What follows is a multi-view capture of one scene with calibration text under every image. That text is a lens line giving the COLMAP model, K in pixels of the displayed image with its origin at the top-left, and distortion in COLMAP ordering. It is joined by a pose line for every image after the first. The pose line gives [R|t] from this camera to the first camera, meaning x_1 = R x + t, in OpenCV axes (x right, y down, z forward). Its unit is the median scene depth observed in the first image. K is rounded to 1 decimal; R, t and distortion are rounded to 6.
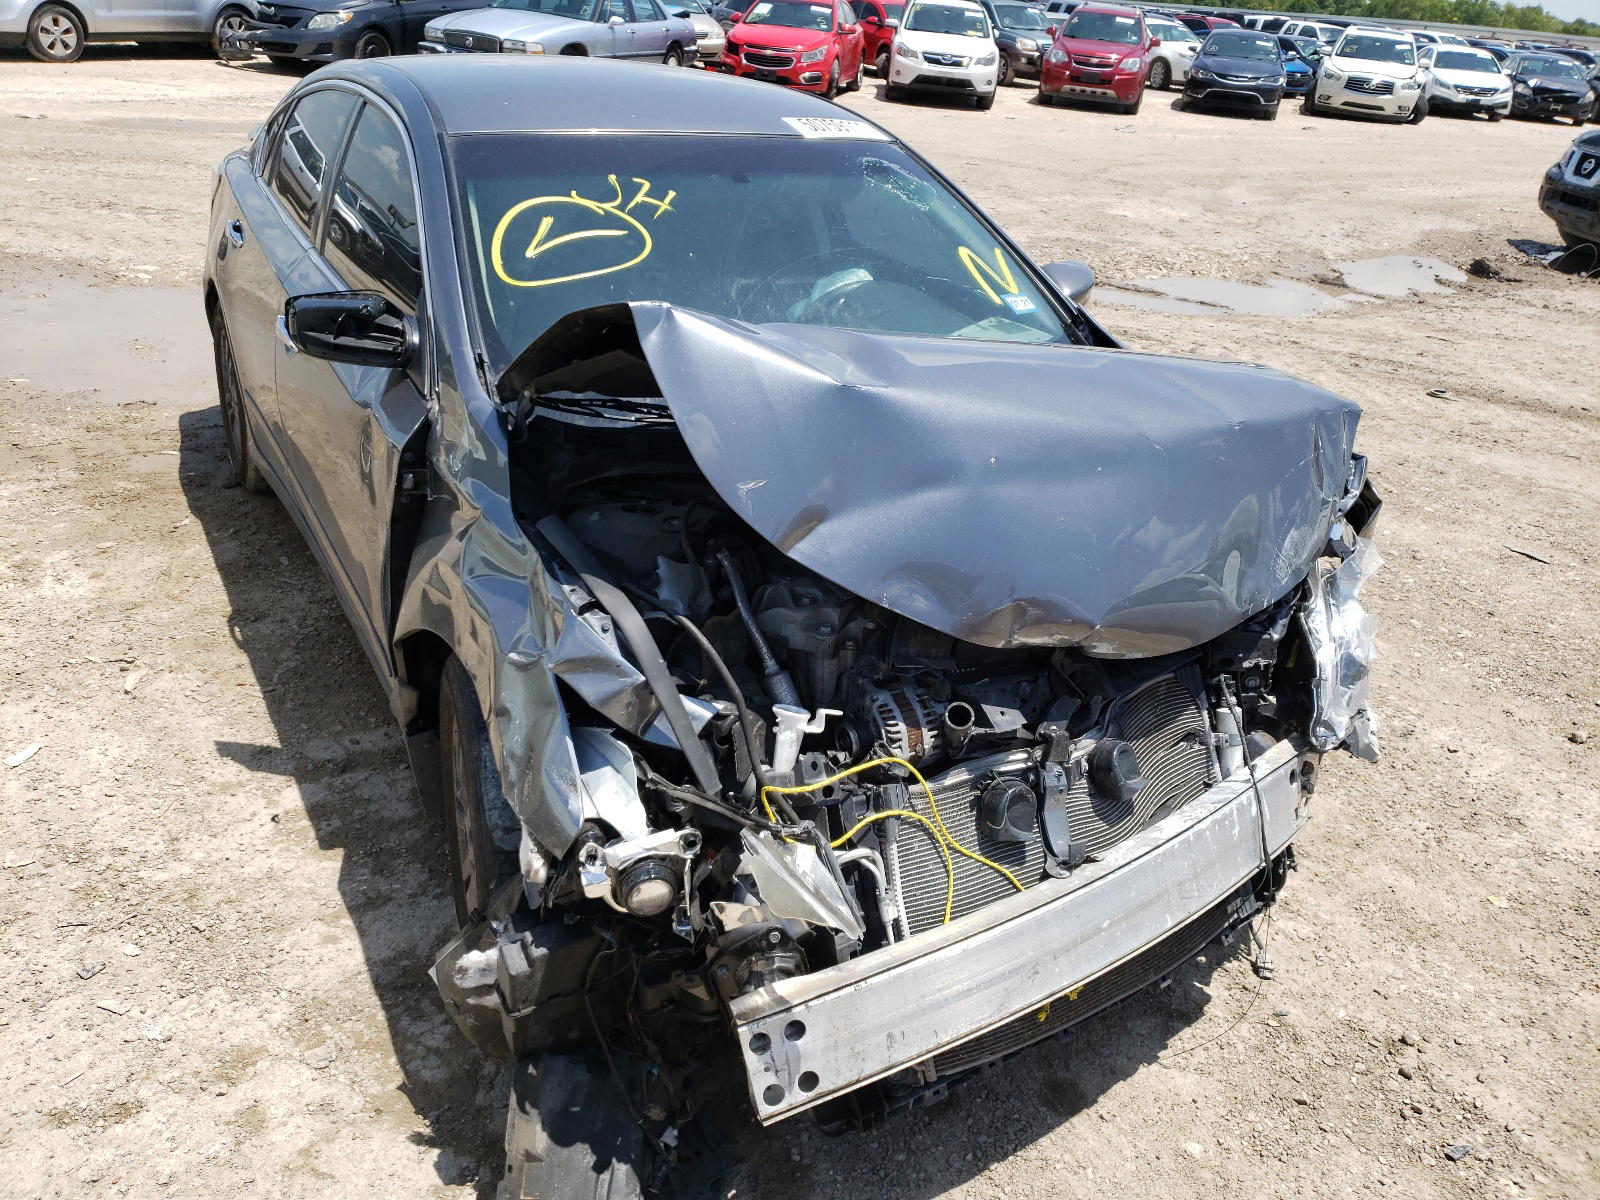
lens RADIAL K [[1203.8, 0, 800.0], [0, 1203.8, 600.0], [0, 0, 1]] dist [0.005949, 0.008425]
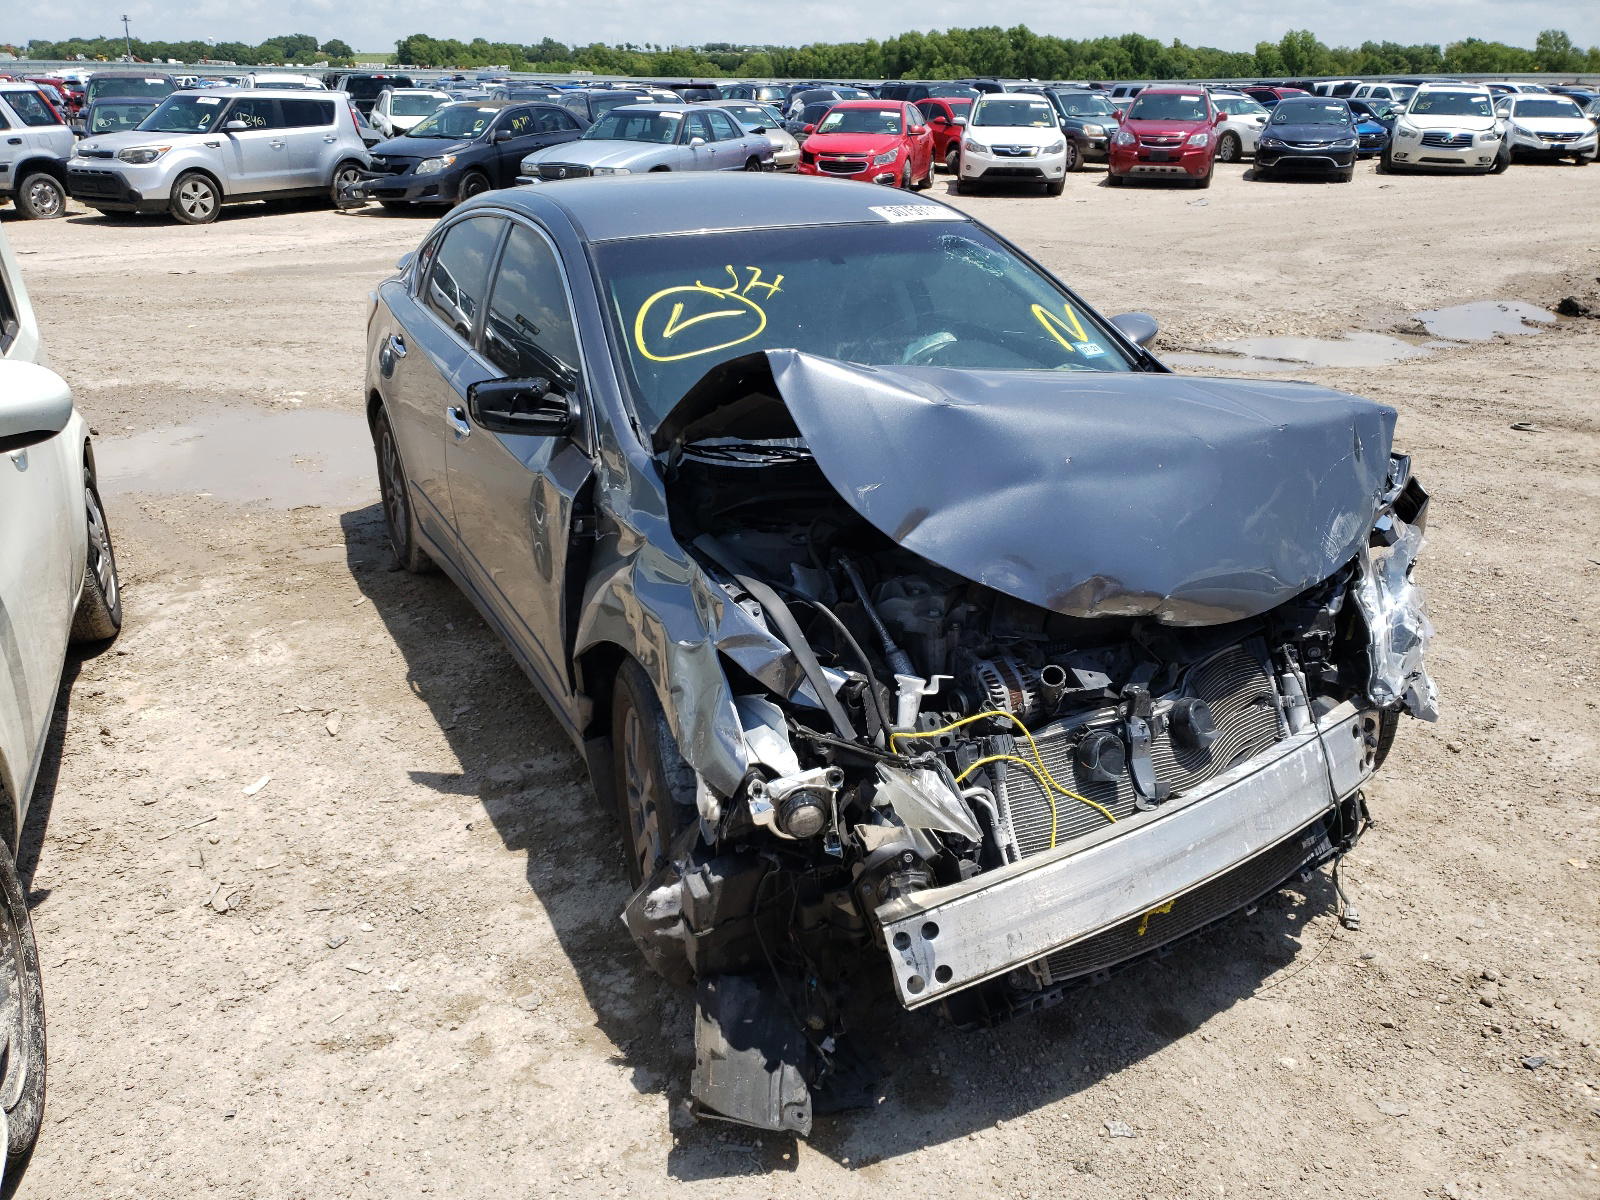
lens RADIAL K [[1204.7, 0, 798.8], [0, 1204.7, 619.4], [0, 0, 1]] dist [0.008417, 0.002353]
pose [[0.995288, -0.054584, -0.080144, -0.014303], [0.049466, 0.996690, -0.064510, 0.079153], [0.083400, 0.060242, 0.994694, -0.160023]]
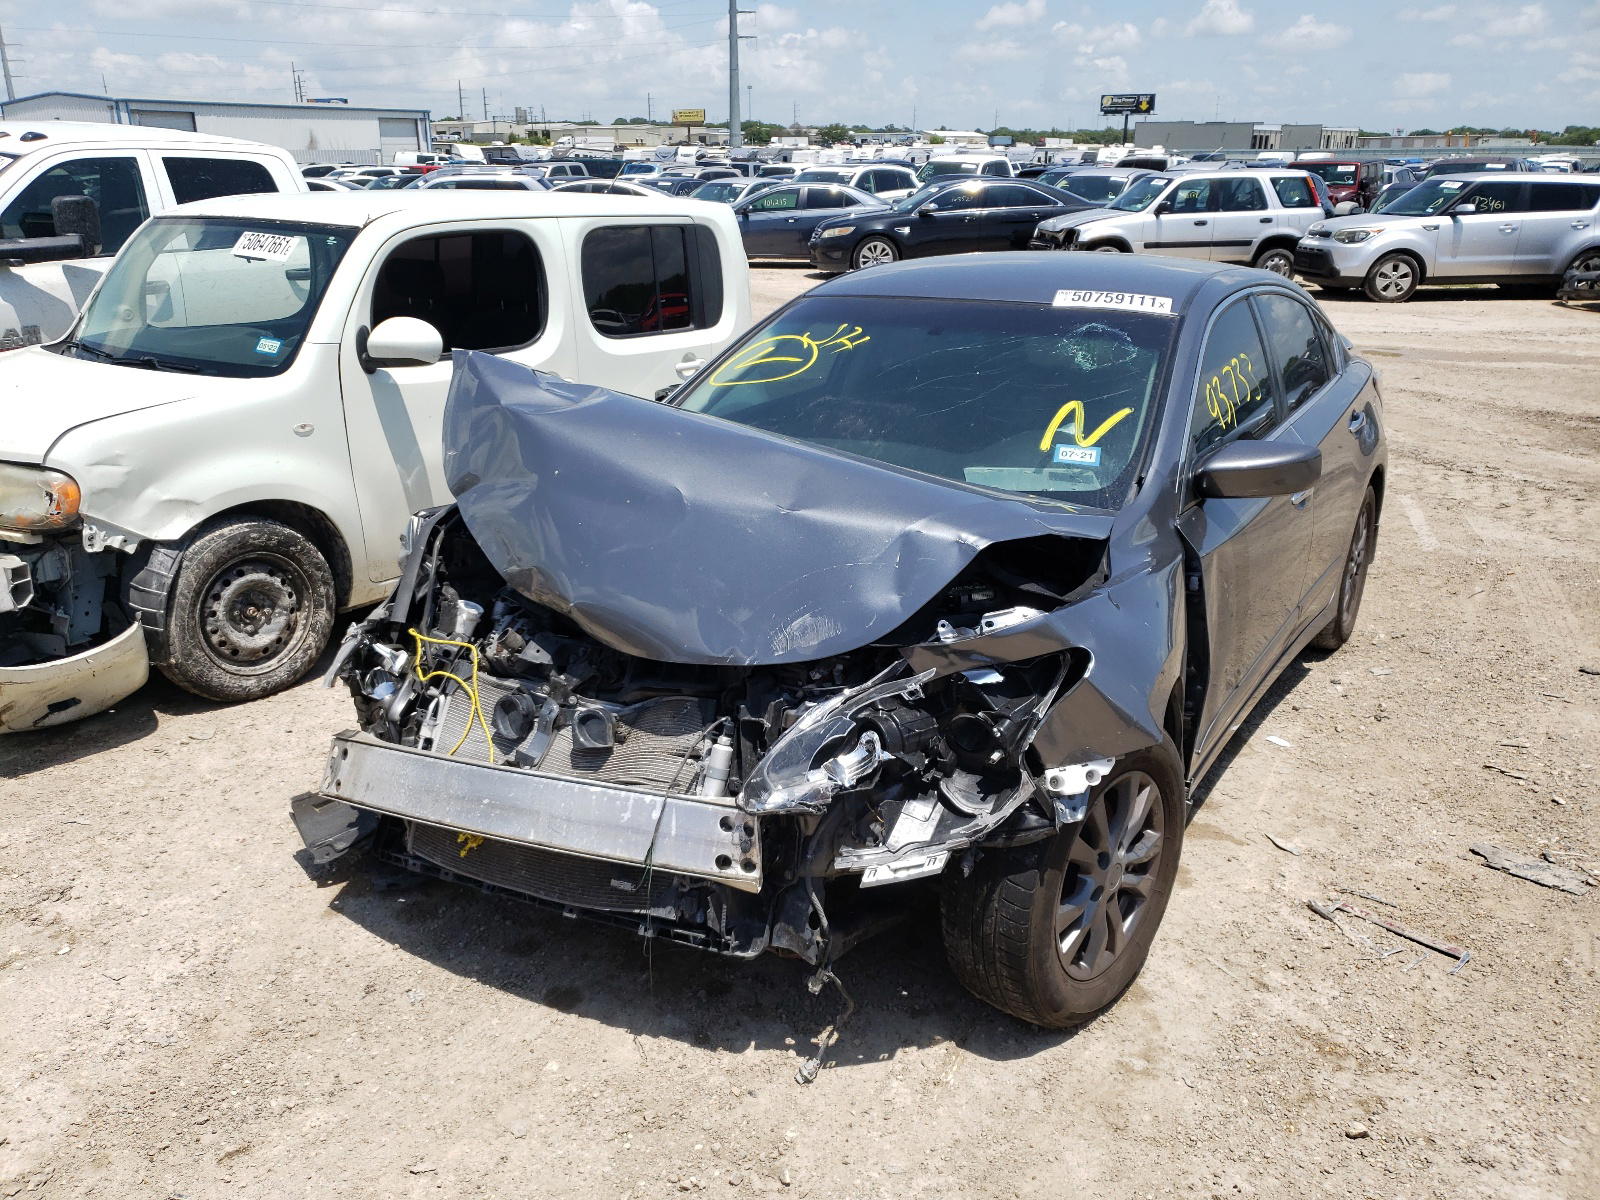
lens RADIAL K [[1243.4, 0, 799.6], [0, 1243.4, 621.8], [0, 0, 1]] dist [0.001359, 0.001206]
pose [[0.473682, 0.213811, -0.854348, 1.203359], [-0.360767, 0.932063, 0.033238, -0.074565], [0.803413, 0.292477, 0.518638, 0.368344]]
